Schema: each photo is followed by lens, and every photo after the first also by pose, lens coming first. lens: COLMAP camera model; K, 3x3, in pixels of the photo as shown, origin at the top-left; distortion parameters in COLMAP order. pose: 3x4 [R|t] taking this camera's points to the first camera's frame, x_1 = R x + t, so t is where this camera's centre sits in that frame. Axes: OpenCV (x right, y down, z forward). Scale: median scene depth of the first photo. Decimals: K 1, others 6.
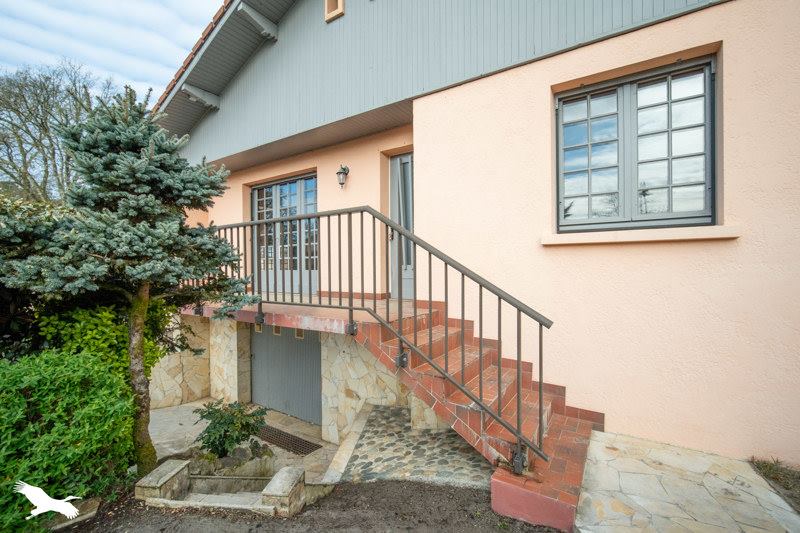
lens RADIAL K [[349.8, 0, 396.8], [0, 349.8, 267.2], [0, 0, 1]] dist [-0.004808, -0.000181]
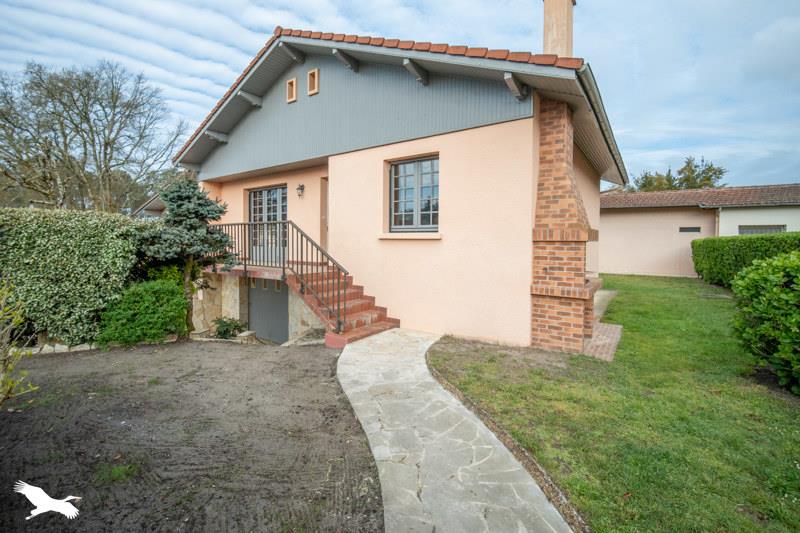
lens RADIAL K [[369.2, 0, 398.2], [0, 369.2, 244.1], [0, 0, 1]] dist [0.001003, 0.000148]
pose [[0.998299, 0.013795, -0.056654, 0.588613], [-0.013033, 0.999820, 0.013800, -0.057039], [0.056835, -0.013038, 0.998298, -1.026072]]
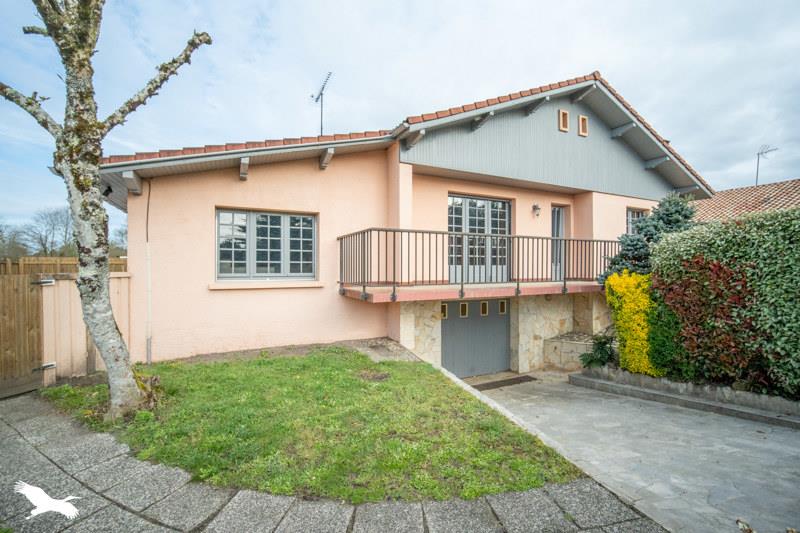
lens RADIAL K [[349.8, 0, 396.8], [0, 349.8, 267.2], [0, 0, 1]] dist [-0.004808, -0.000181]
pose [[0.488999, 0.018732, 0.872083, -2.867581], [-0.003407, 0.999803, -0.019564, 0.077720], [-0.872278, 0.006596, 0.488967, 1.106460]]
